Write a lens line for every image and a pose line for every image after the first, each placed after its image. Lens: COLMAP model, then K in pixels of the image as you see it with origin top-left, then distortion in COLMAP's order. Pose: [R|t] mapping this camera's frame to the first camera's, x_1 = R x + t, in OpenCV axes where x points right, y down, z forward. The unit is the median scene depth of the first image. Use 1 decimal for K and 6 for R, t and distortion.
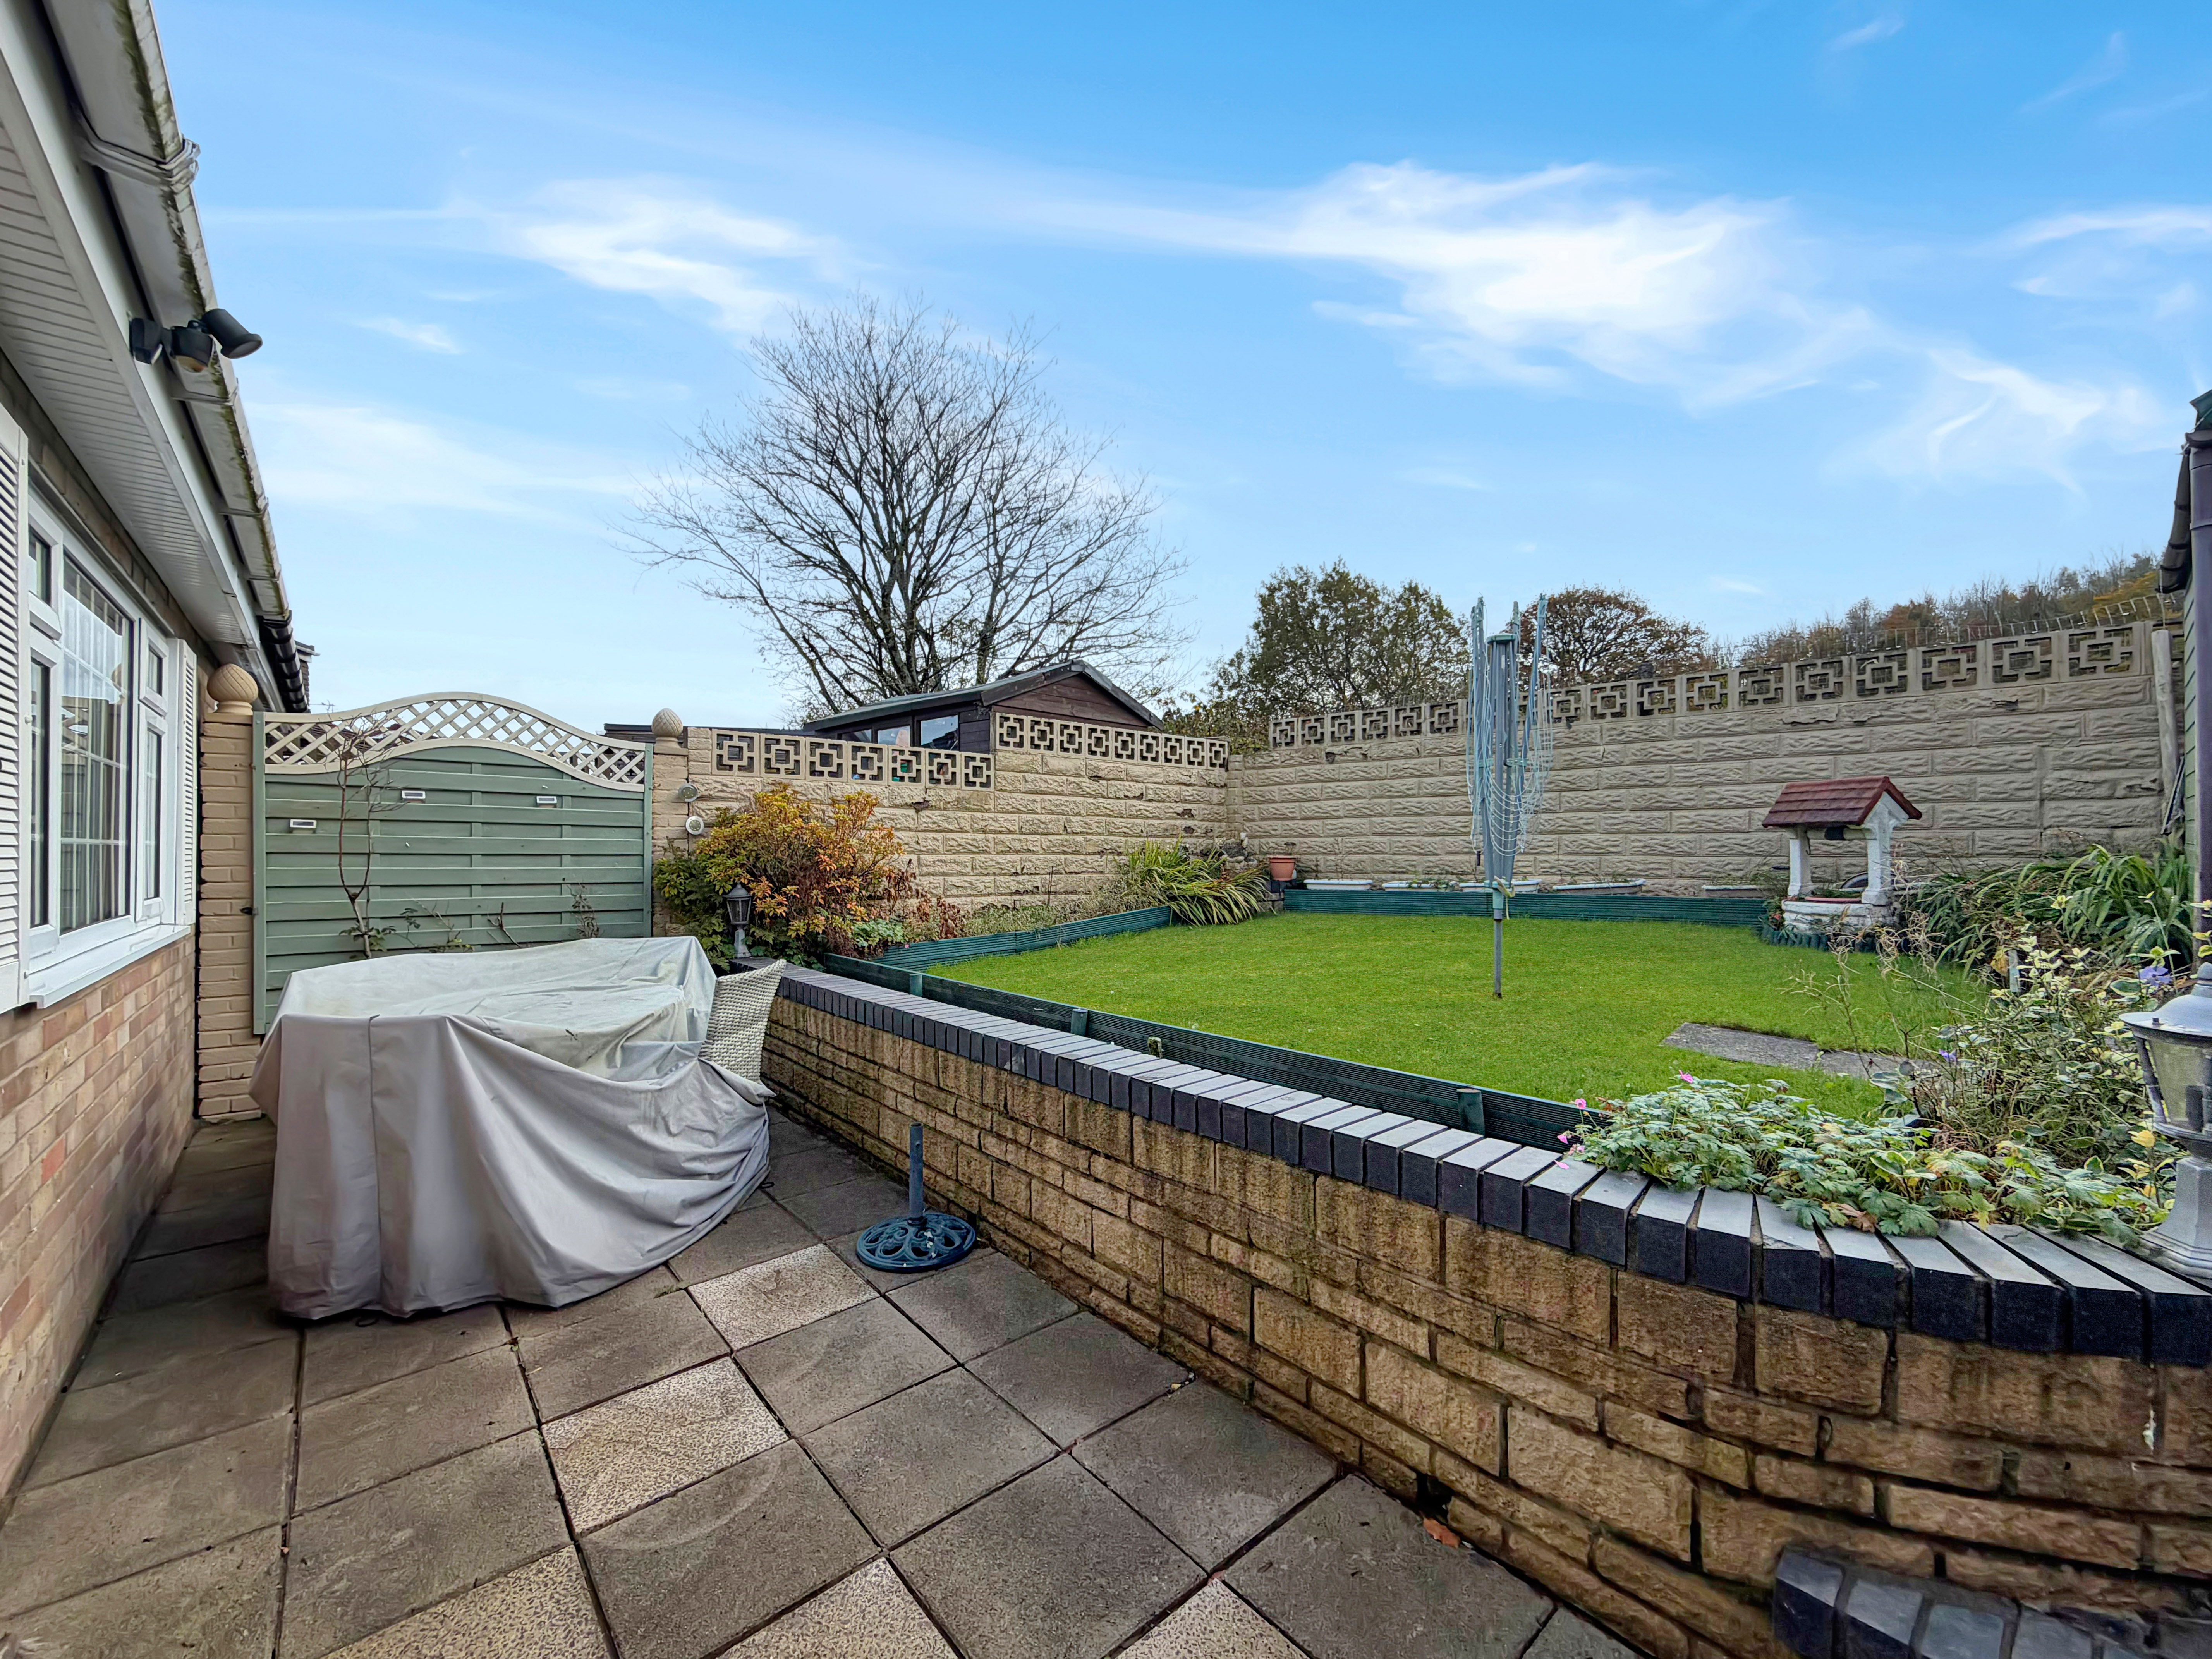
lens RADIAL K [[893.0, 0, 1115.0], [0, 893.0, 838.4], [0, 0, 1]] dist [-0.000761, -0.000242]
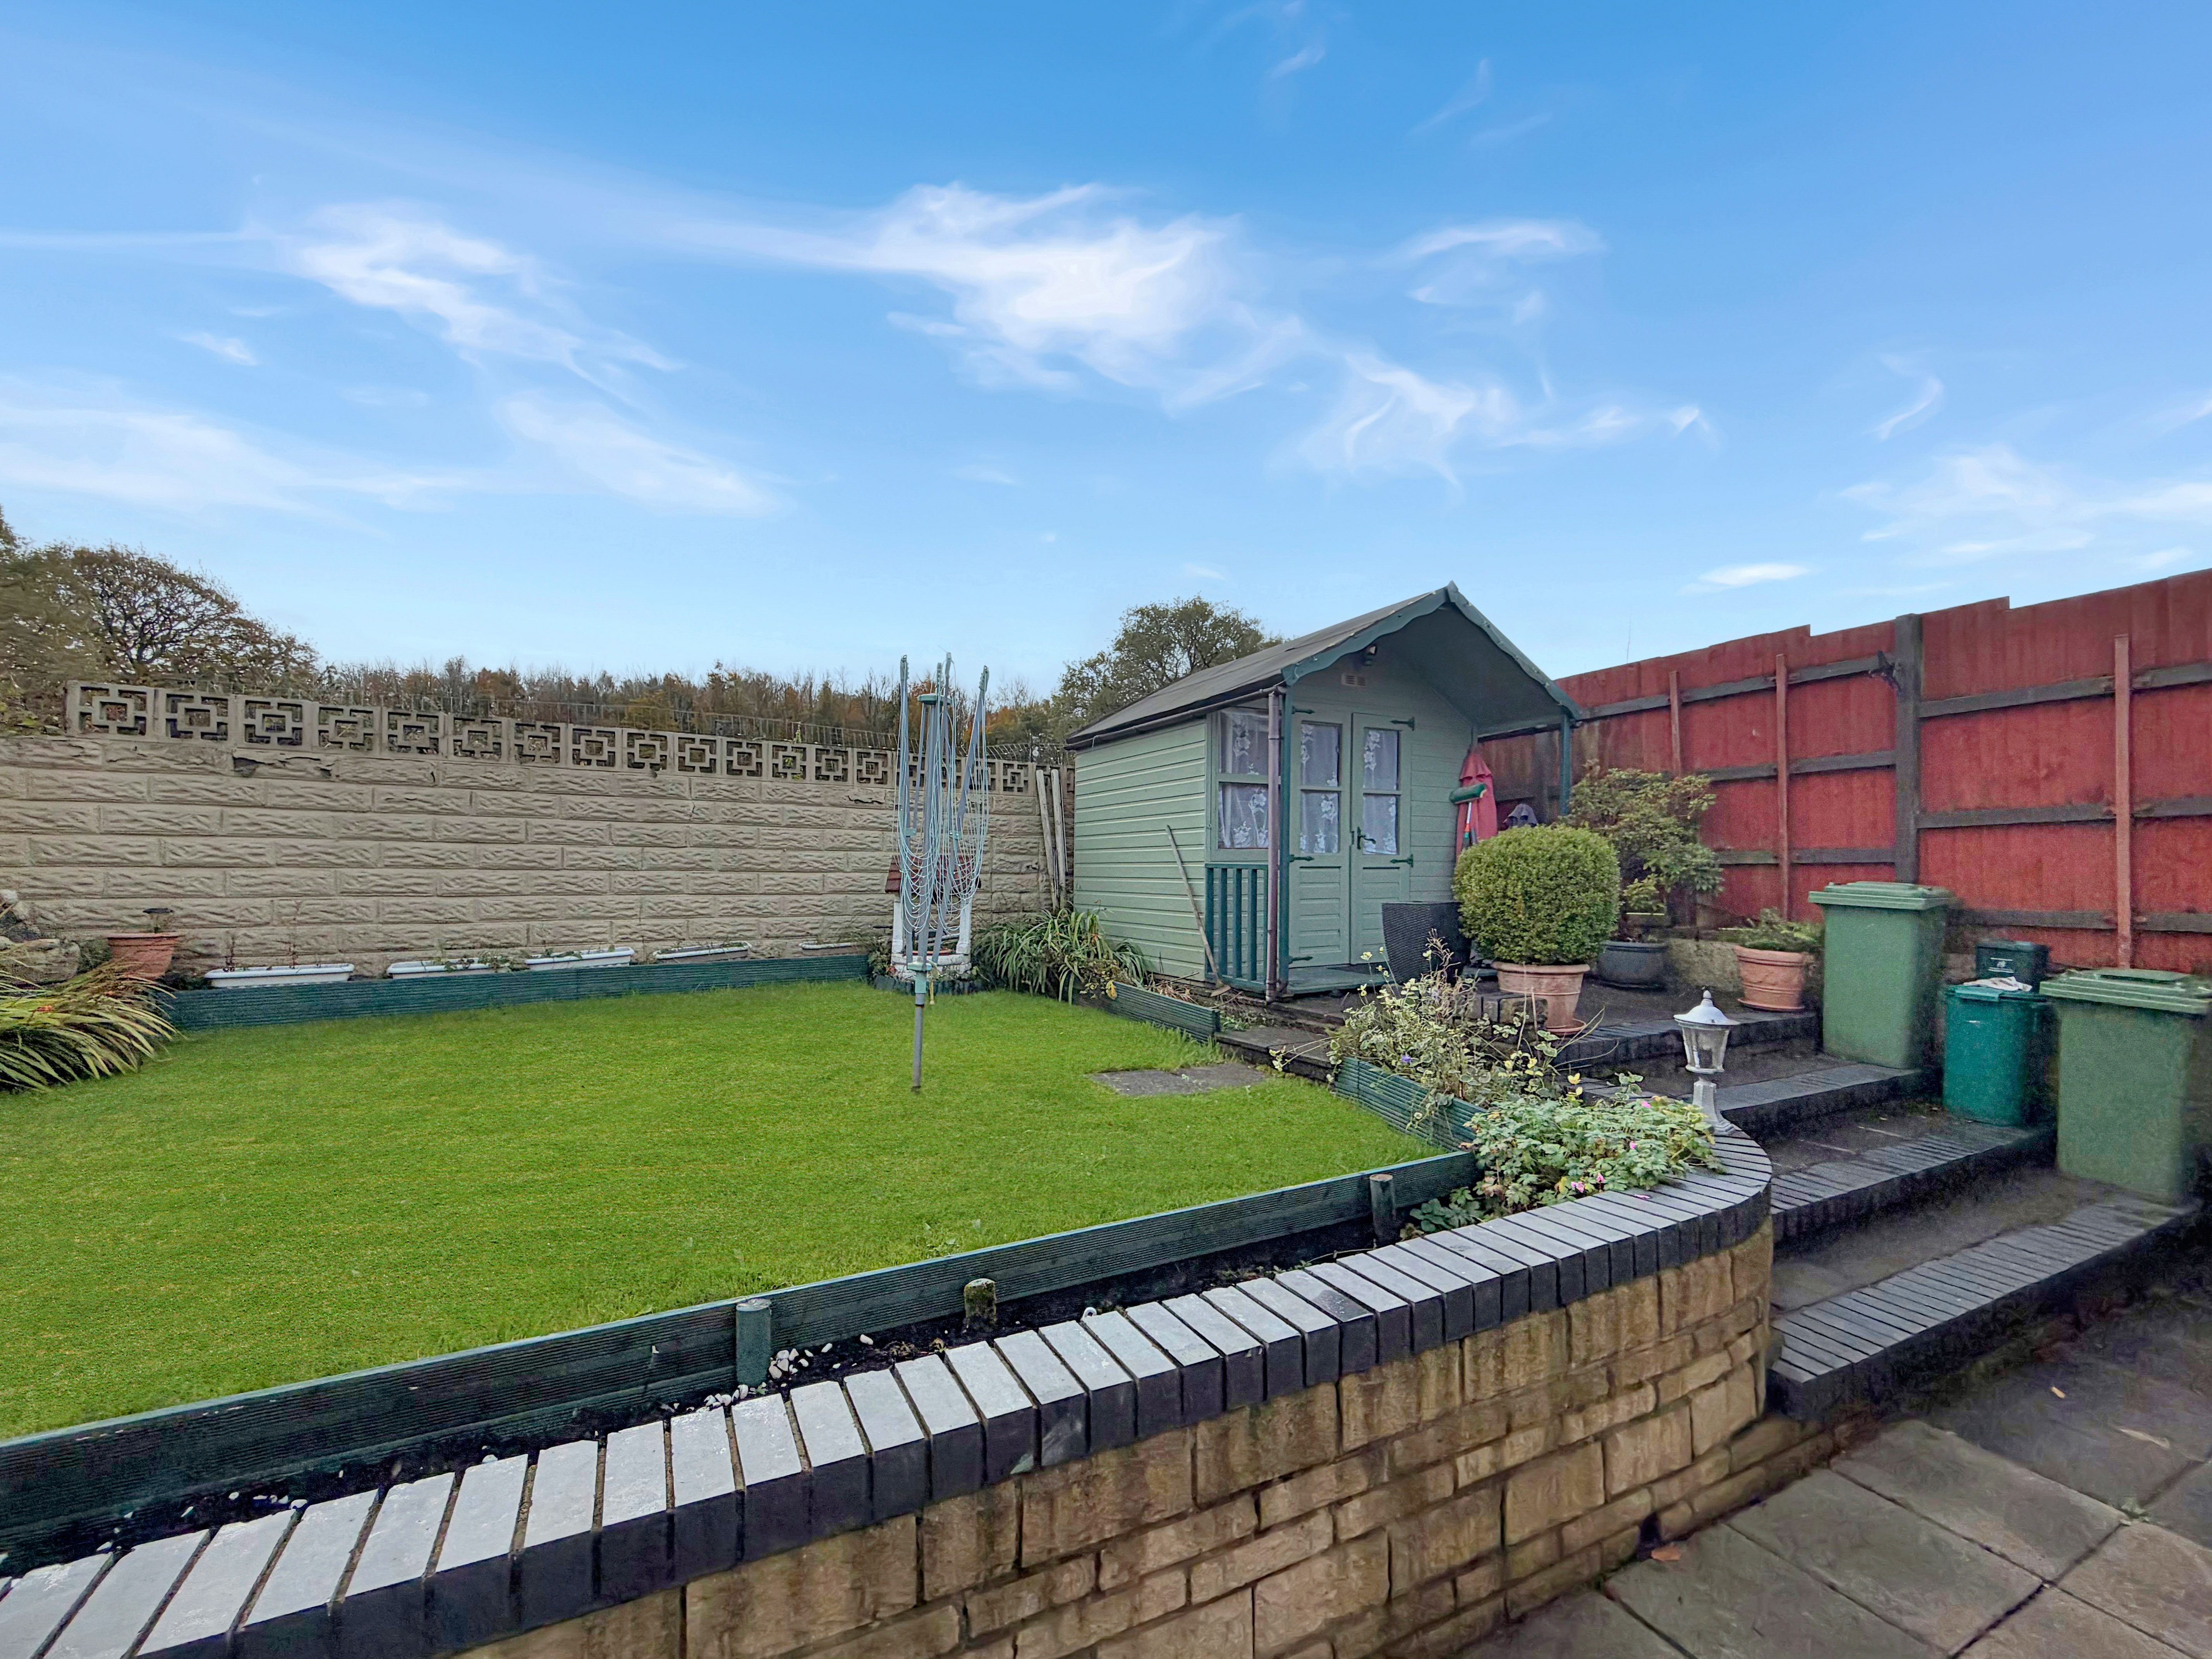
lens RADIAL K [[877.4, 0, 1111.1], [0, 877.4, 857.9], [0, 0, 1]] dist [0.002000, 0.000214]
pose [[0.251511, 0.031505, 0.967342, -0.240689], [-0.010223, 0.999501, -0.029895, -0.021592], [-0.967800, -0.002370, 0.251707, 0.357155]]
